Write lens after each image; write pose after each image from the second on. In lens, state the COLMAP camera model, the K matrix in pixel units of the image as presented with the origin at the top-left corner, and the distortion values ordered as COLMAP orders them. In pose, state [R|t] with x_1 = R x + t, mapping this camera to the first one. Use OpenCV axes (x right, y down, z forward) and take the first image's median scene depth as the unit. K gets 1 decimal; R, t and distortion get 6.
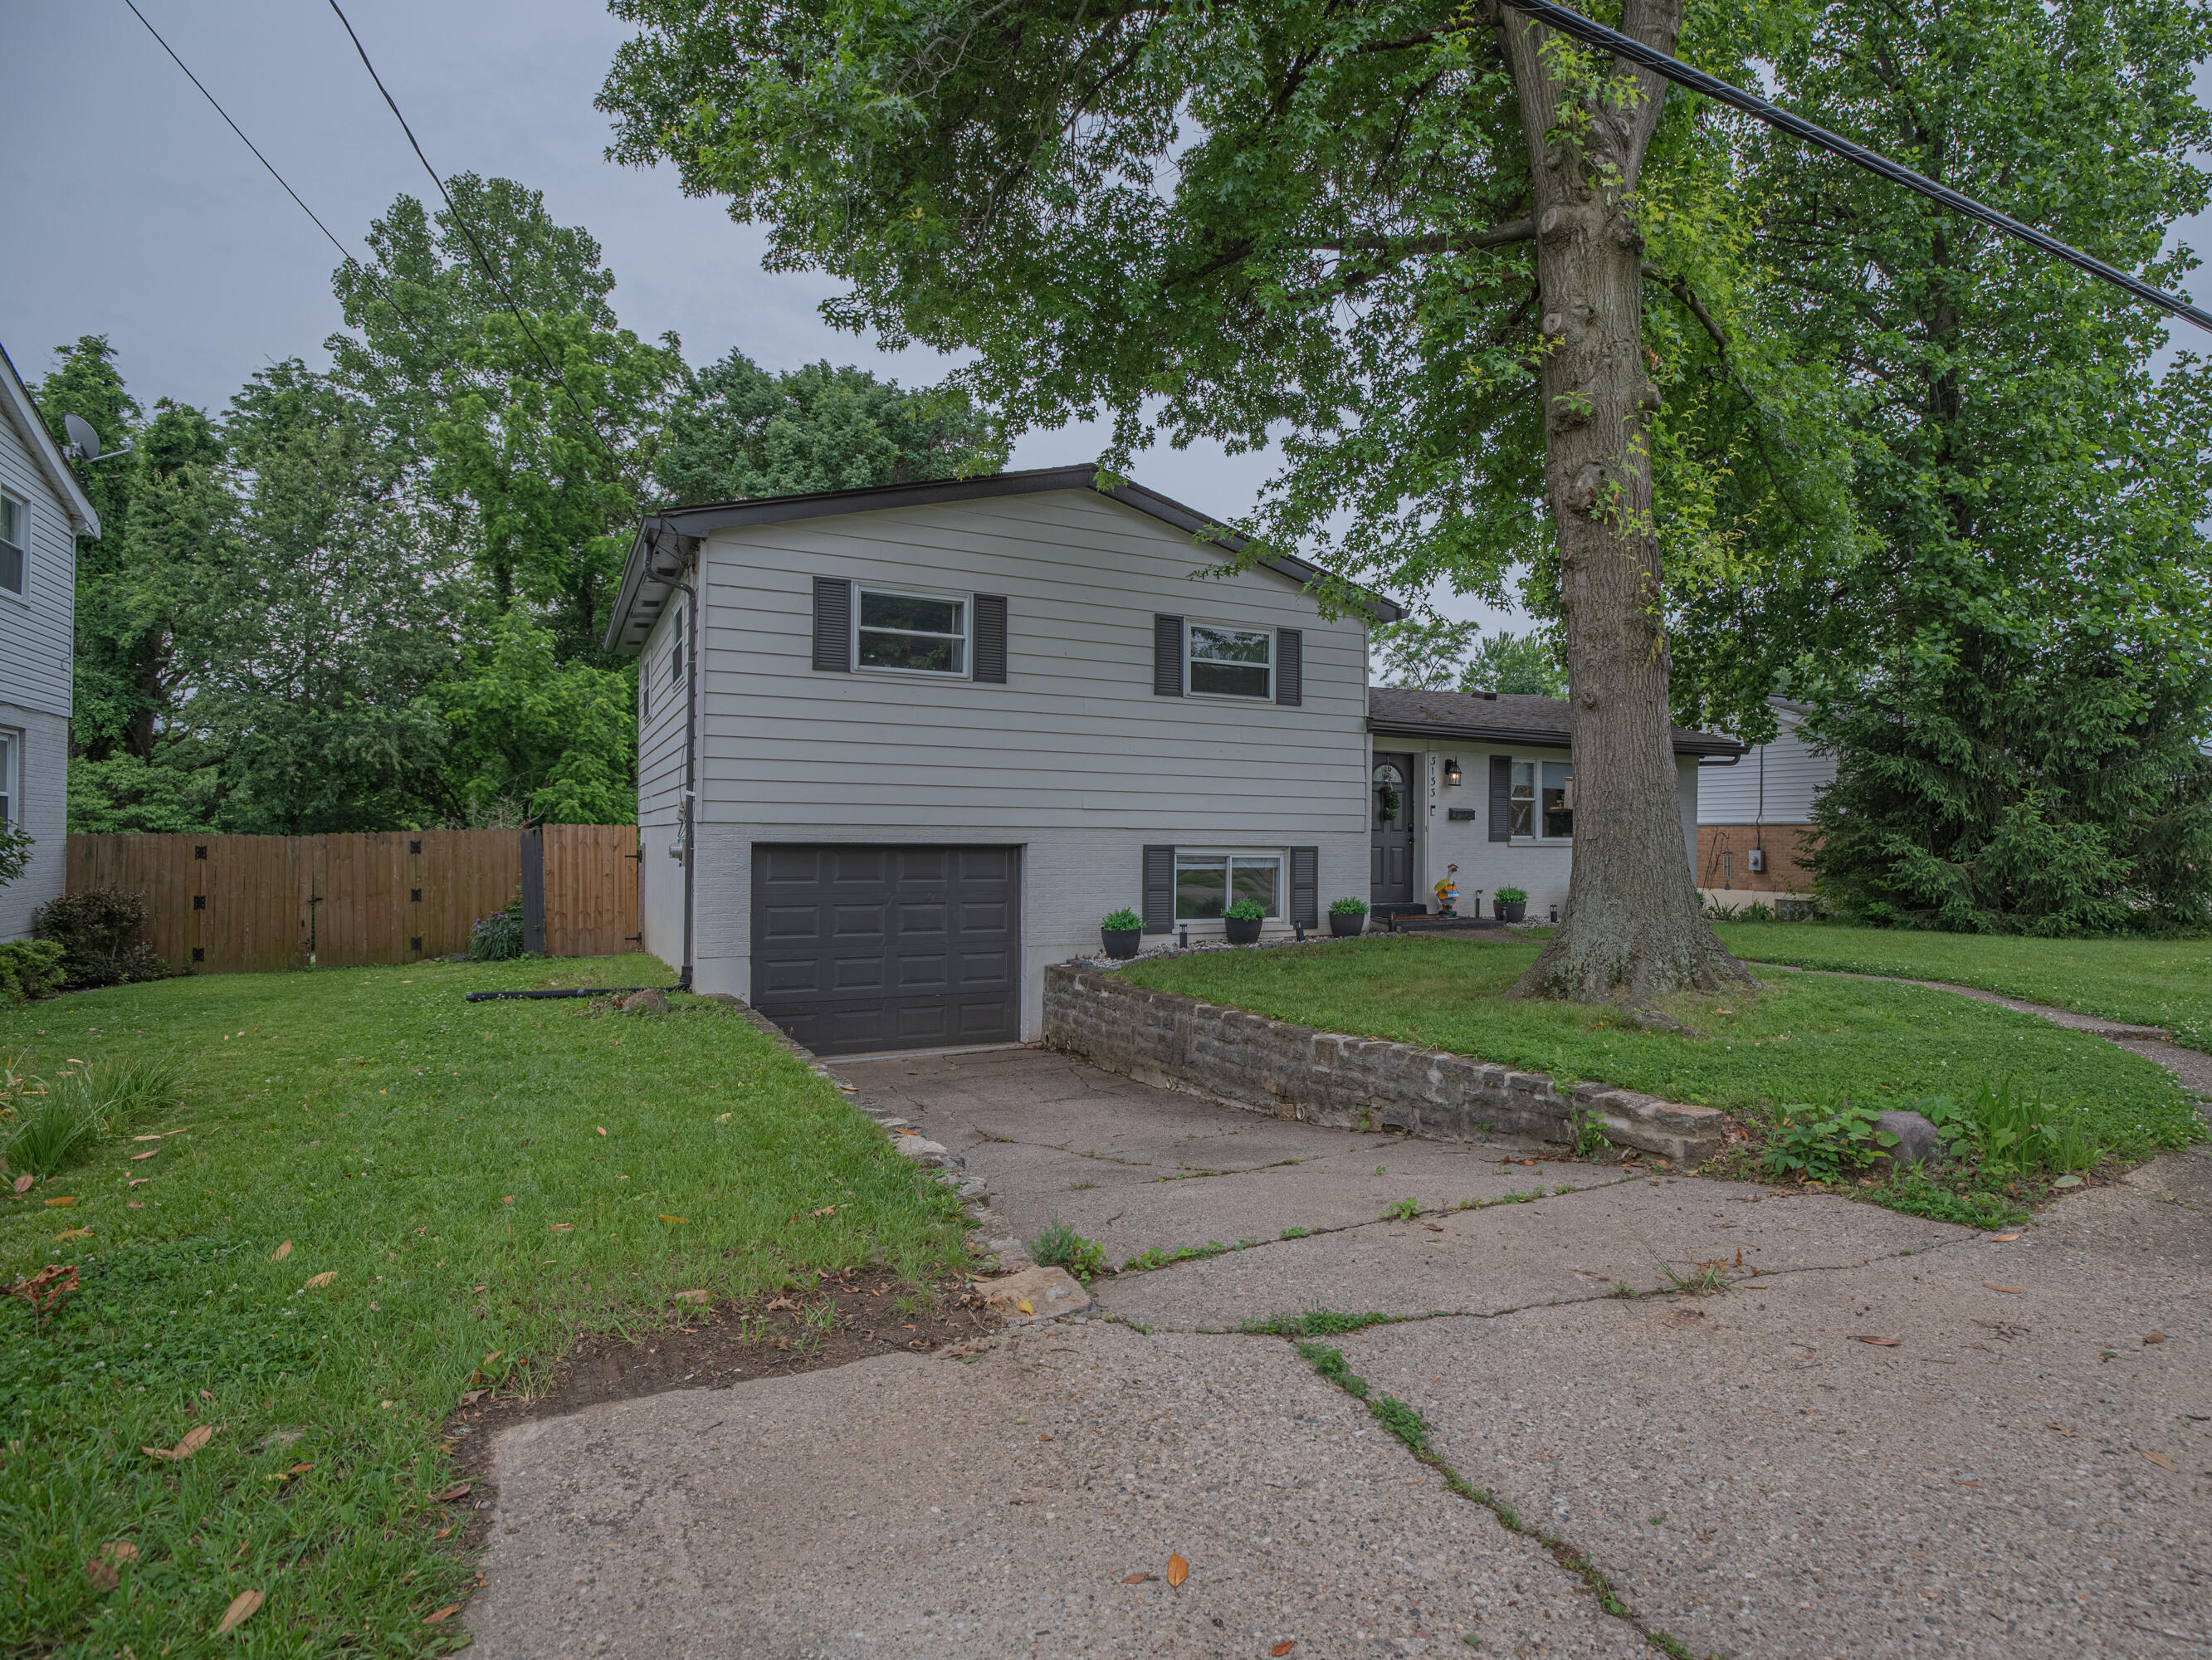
lens RADIAL K [[1122.9, 0, 1107.4], [0, 1122.9, 836.6], [0, 0, 1]] dist [-0.003623, -0.000055]
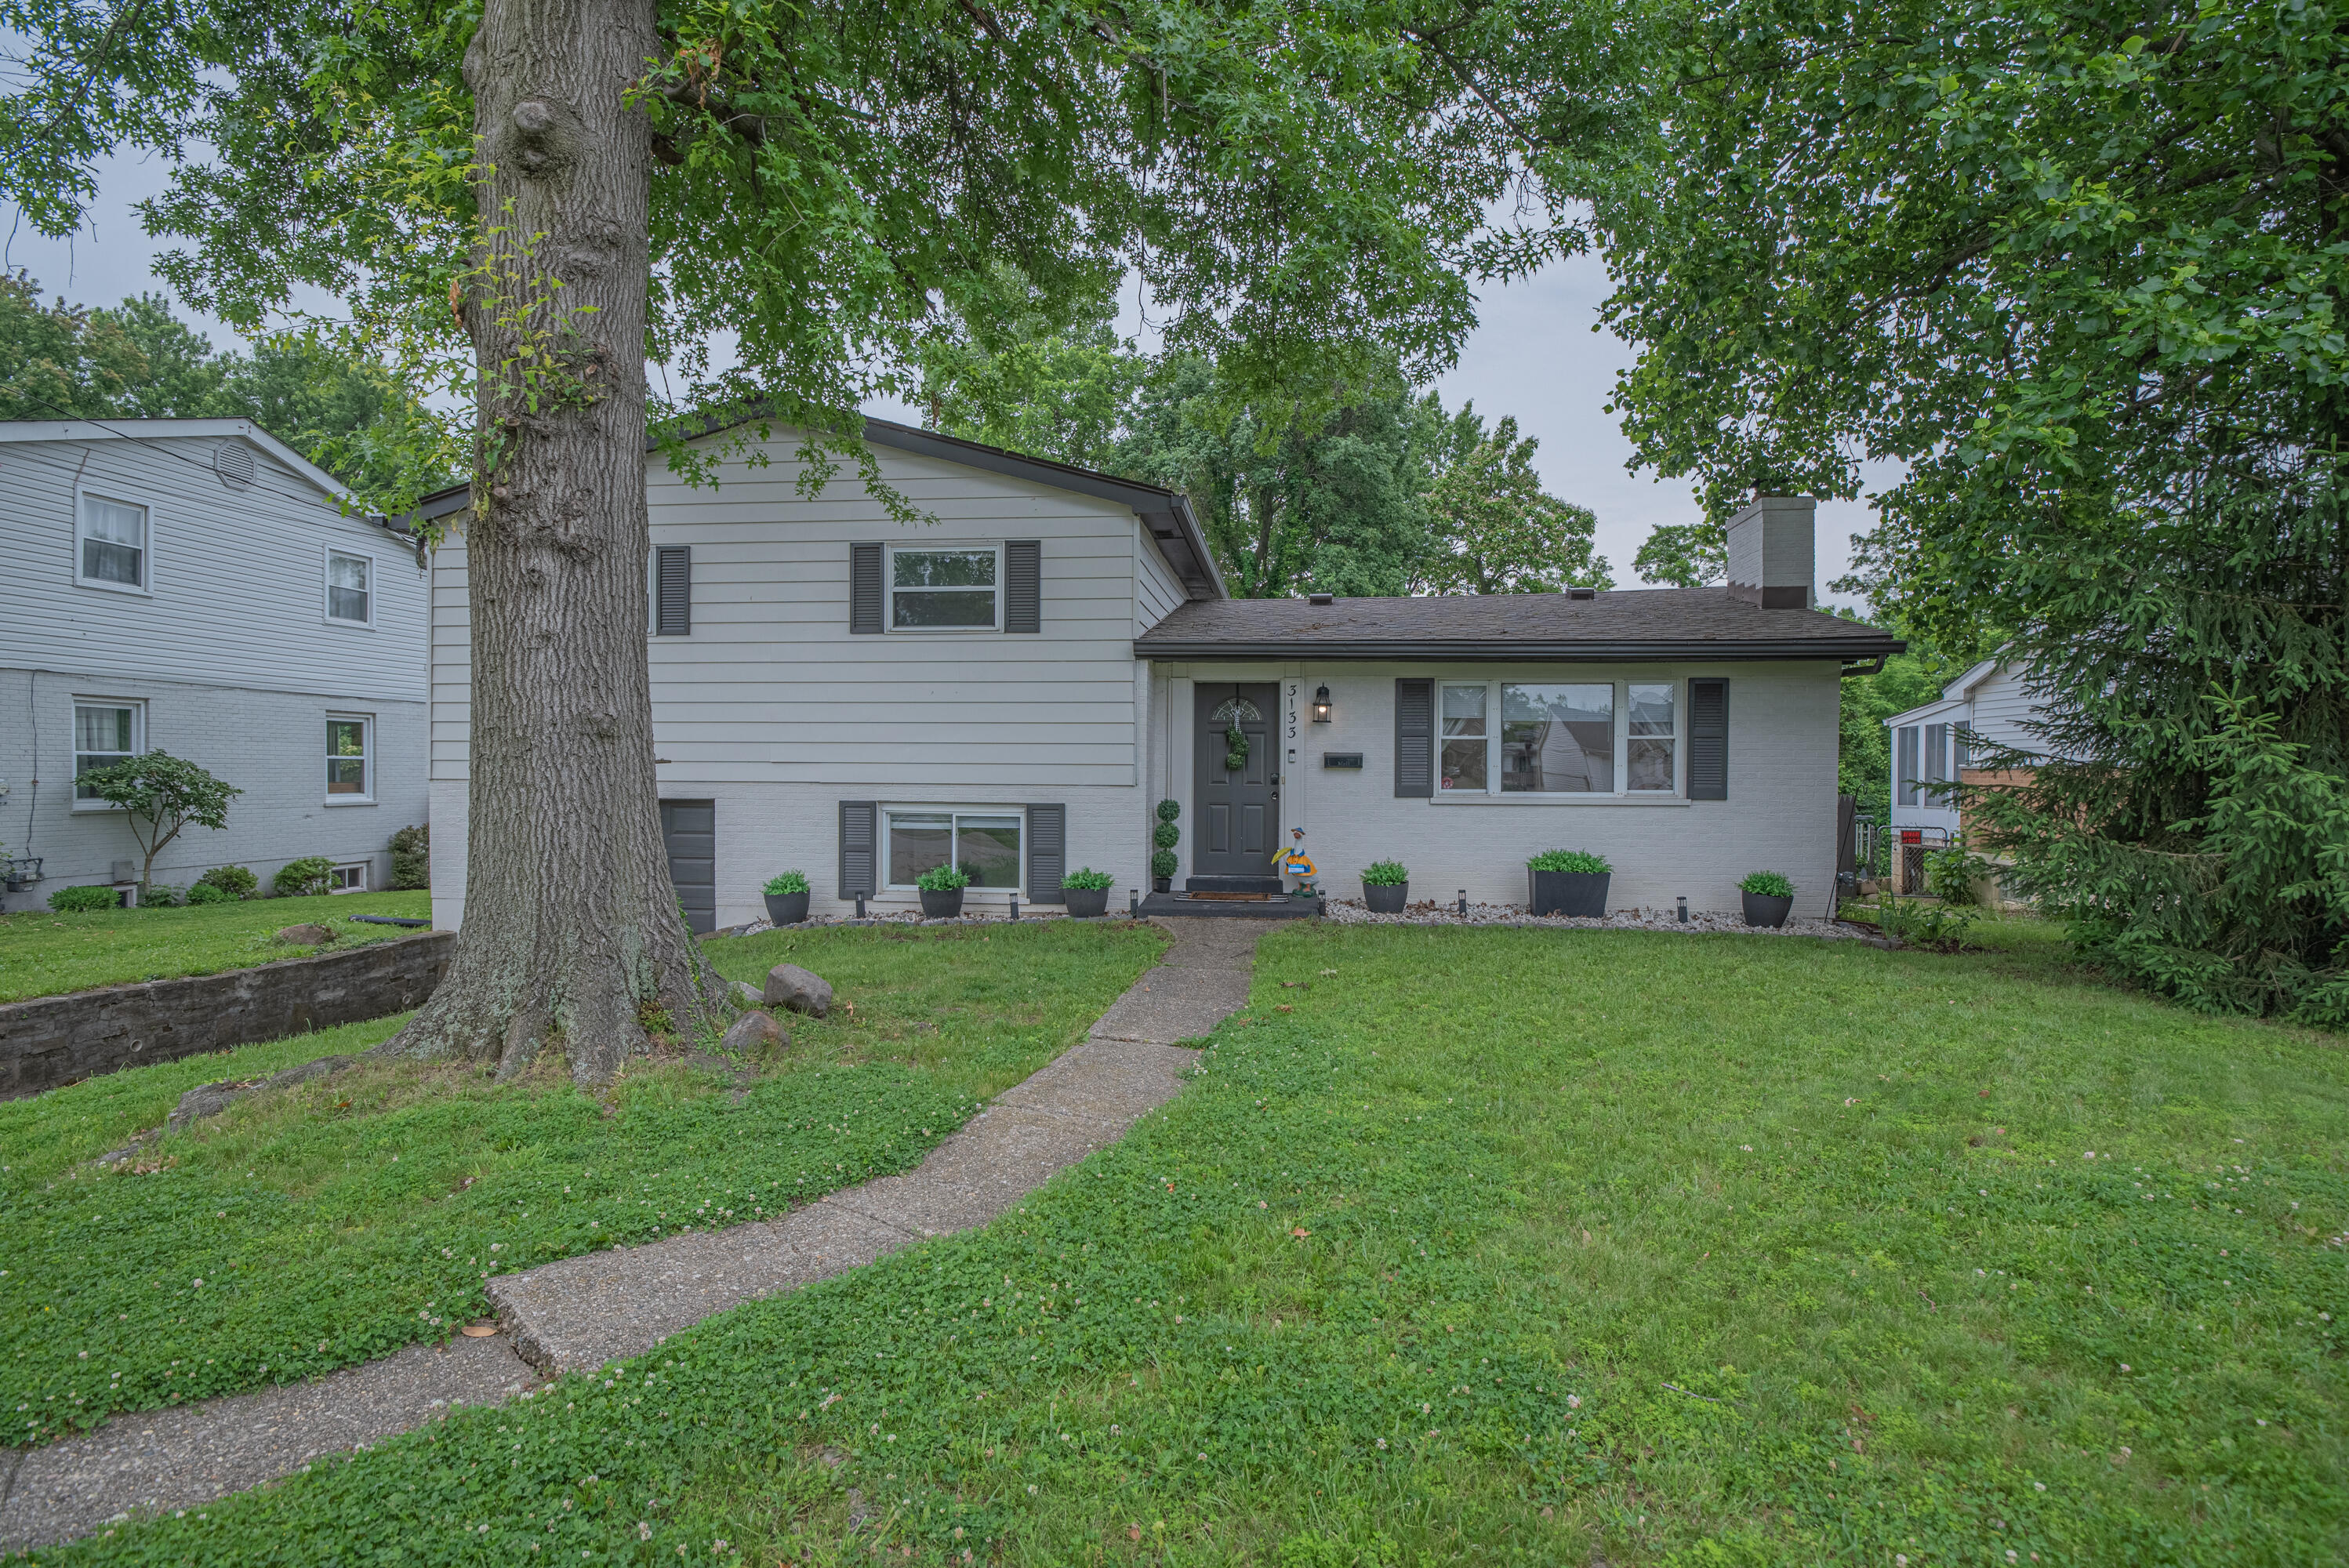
lens RADIAL K [[1147.0, 0, 1178.8], [0, 1147.0, 780.9], [0, 0, 1]] dist [0.000016, -0.000434]
pose [[0.844297, -0.010775, -0.535766, 0.636077], [0.000493, 0.999813, -0.019332, 0.007798], [0.535875, 0.016058, 0.844145, 0.313123]]
